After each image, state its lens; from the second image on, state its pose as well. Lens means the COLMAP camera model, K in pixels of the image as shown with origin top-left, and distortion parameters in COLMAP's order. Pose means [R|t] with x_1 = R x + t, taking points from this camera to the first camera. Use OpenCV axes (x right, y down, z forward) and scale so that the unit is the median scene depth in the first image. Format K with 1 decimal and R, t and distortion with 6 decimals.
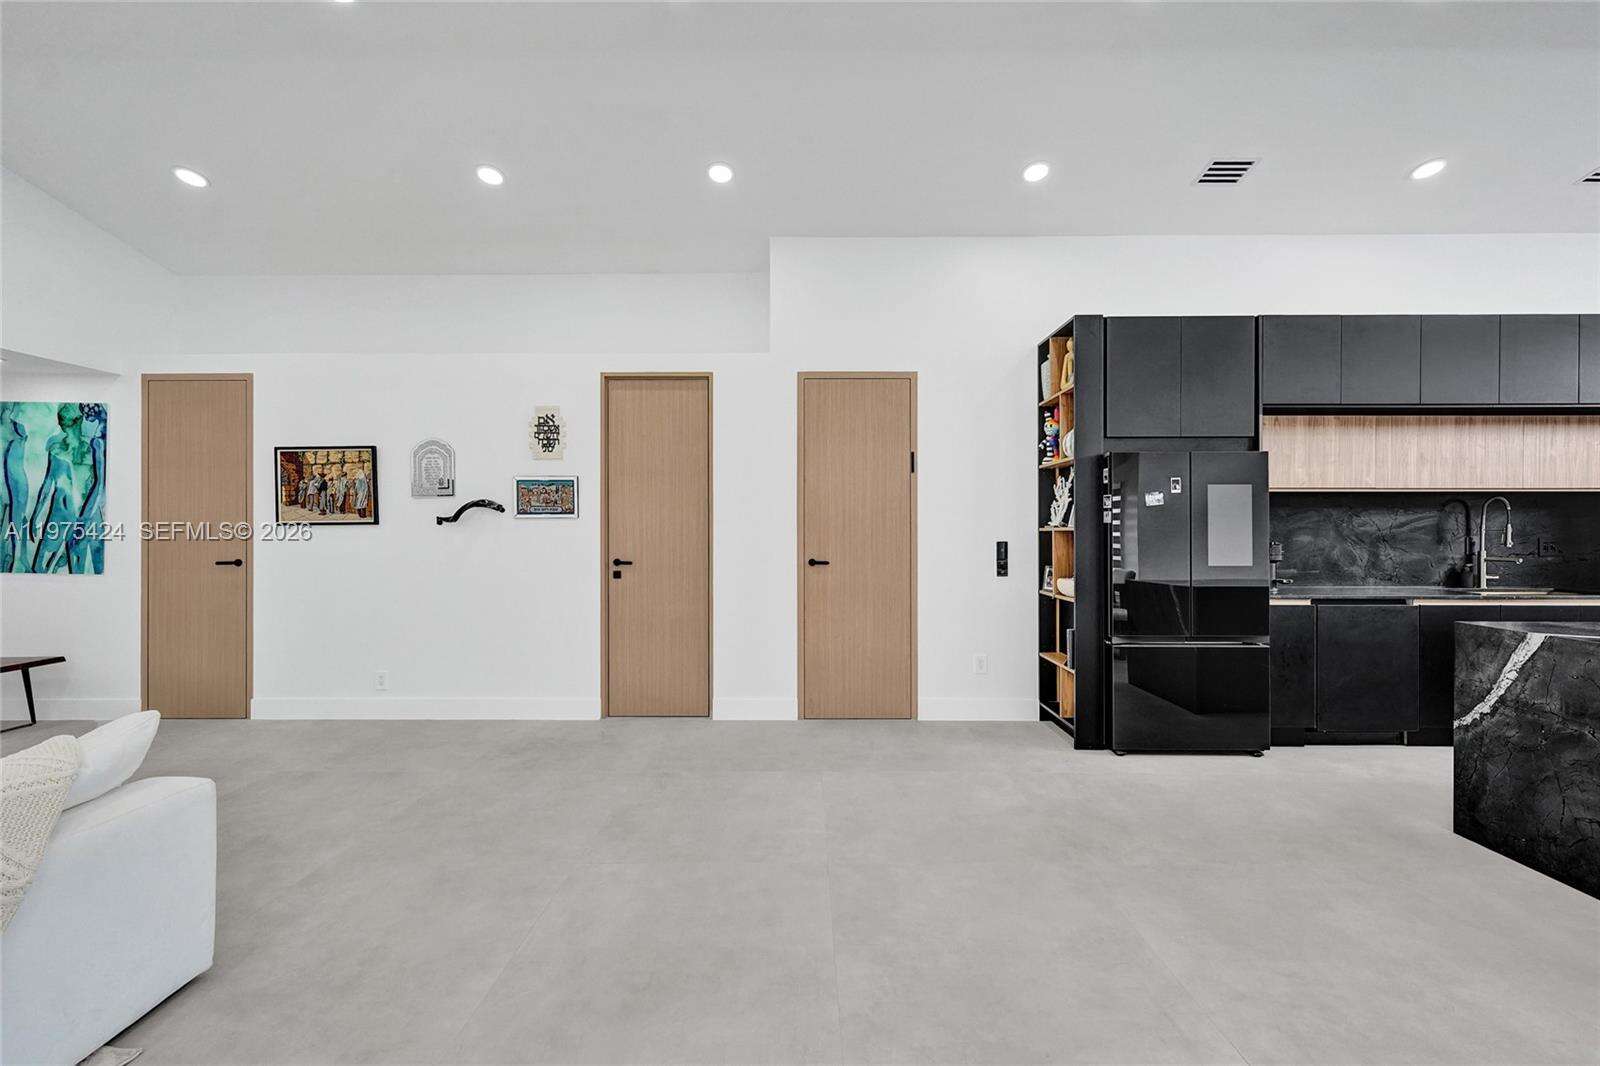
lens RADIAL K [[662.6, 0, 797.2], [0, 662.6, 529.4], [0, 0, 1]] dist [0.000749, 0.000316]
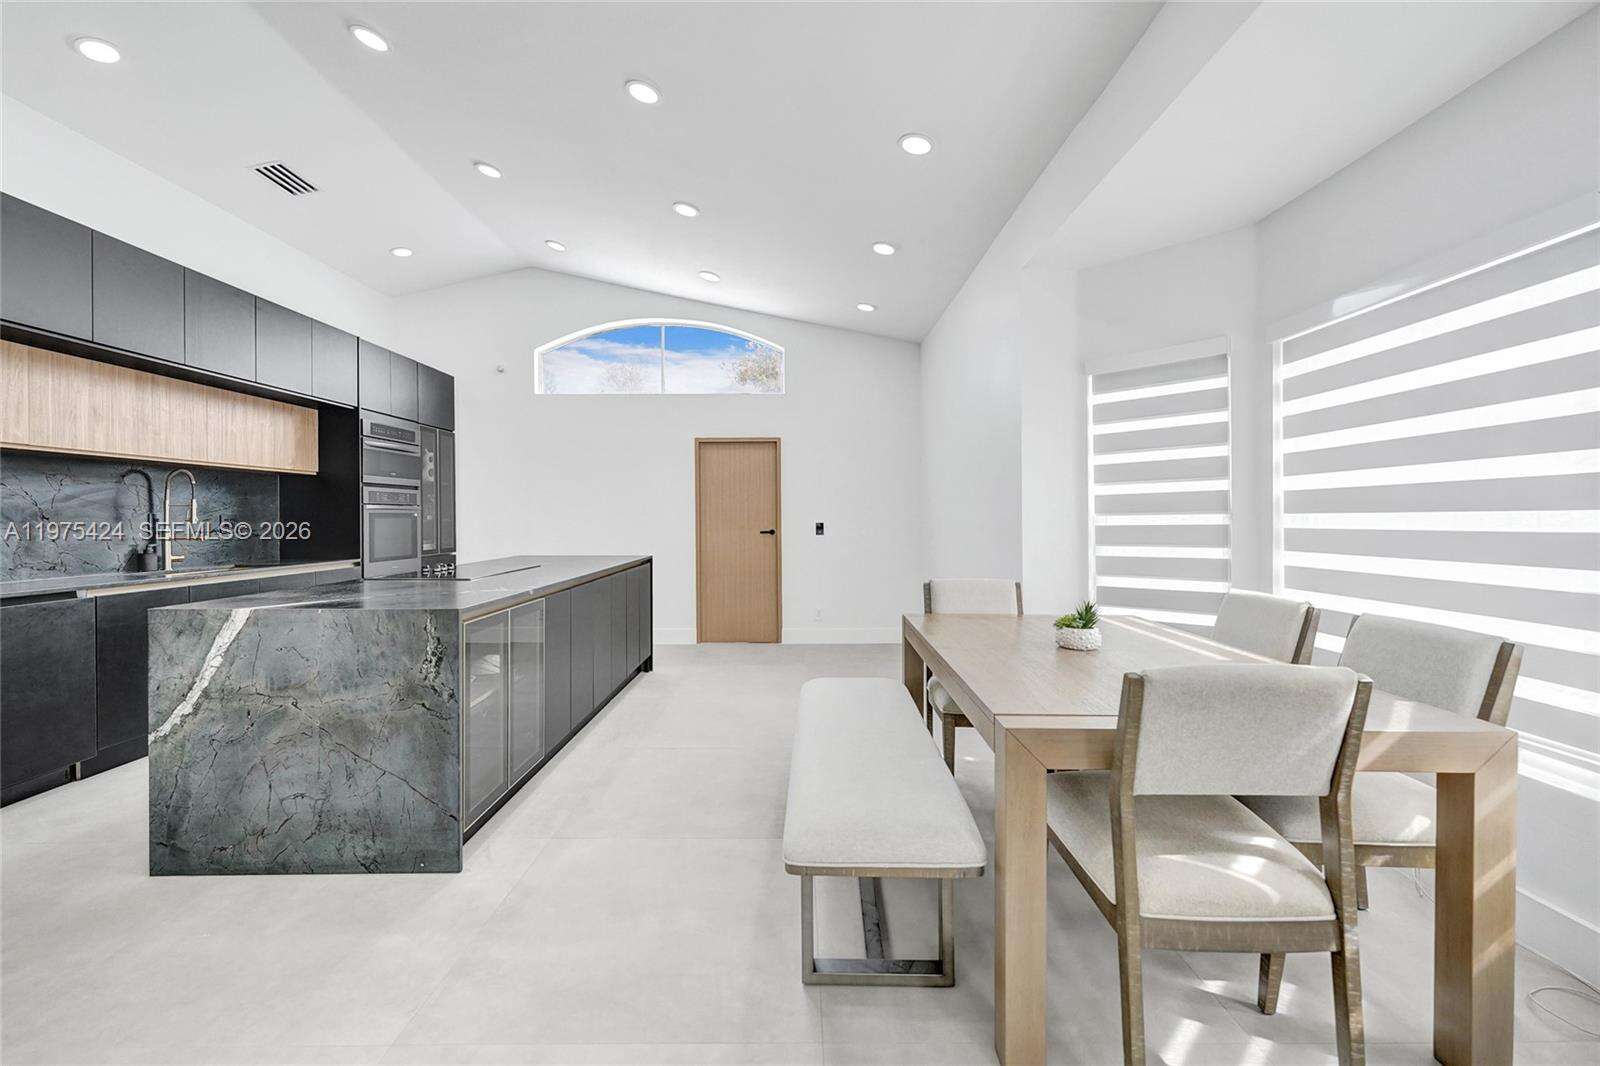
lens RADIAL K [[662.6, 0, 795.2], [0, 662.6, 520.3], [0, 0, 1]] dist [0.000749, 0.000316]
pose [[-0.004870, -0.004109, 0.999980, 0.127573], [0.006403, 0.999971, 0.004140, 0.022580], [-0.999968, 0.006423, -0.004843, 0.149772]]
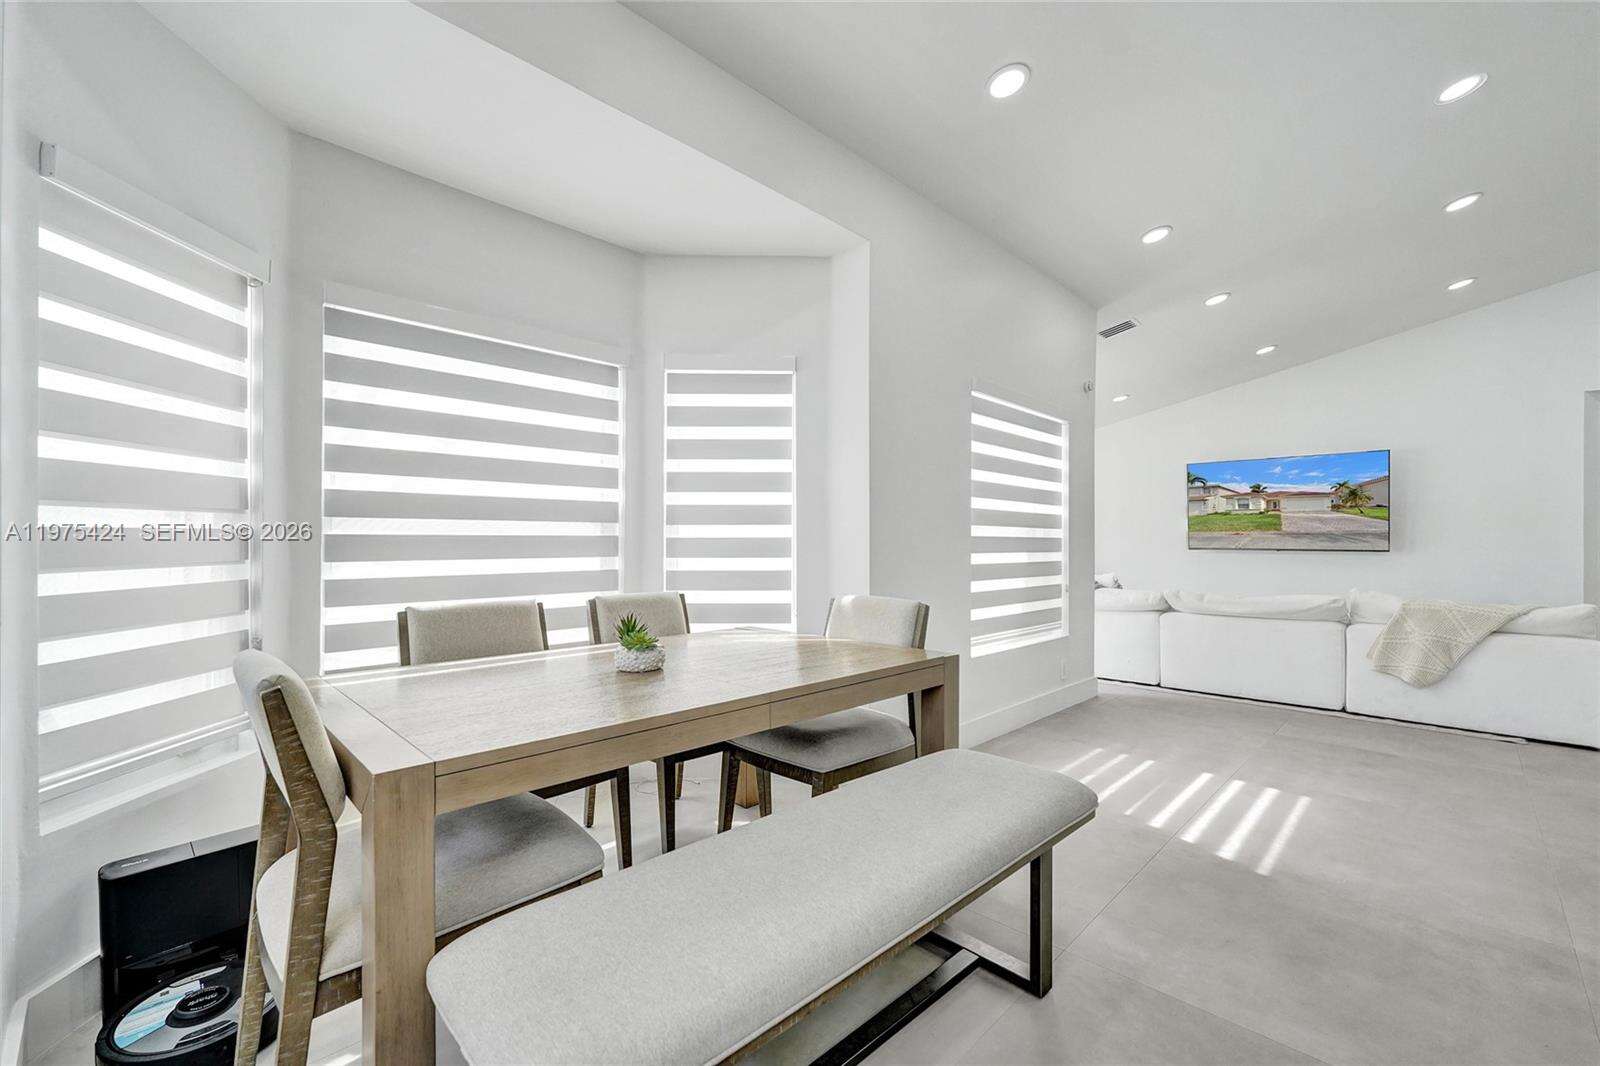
lens RADIAL K [[662.6, 0, 802.1], [0, 662.6, 539.8], [0, 0, 1]] dist [0.000749, 0.000316]
pose [[-0.698235, -0.005789, -0.715846, 0.857660], [-0.003332, 0.999983, -0.004837, 0.042715], [0.715861, -0.000993, -0.698242, 0.312725]]
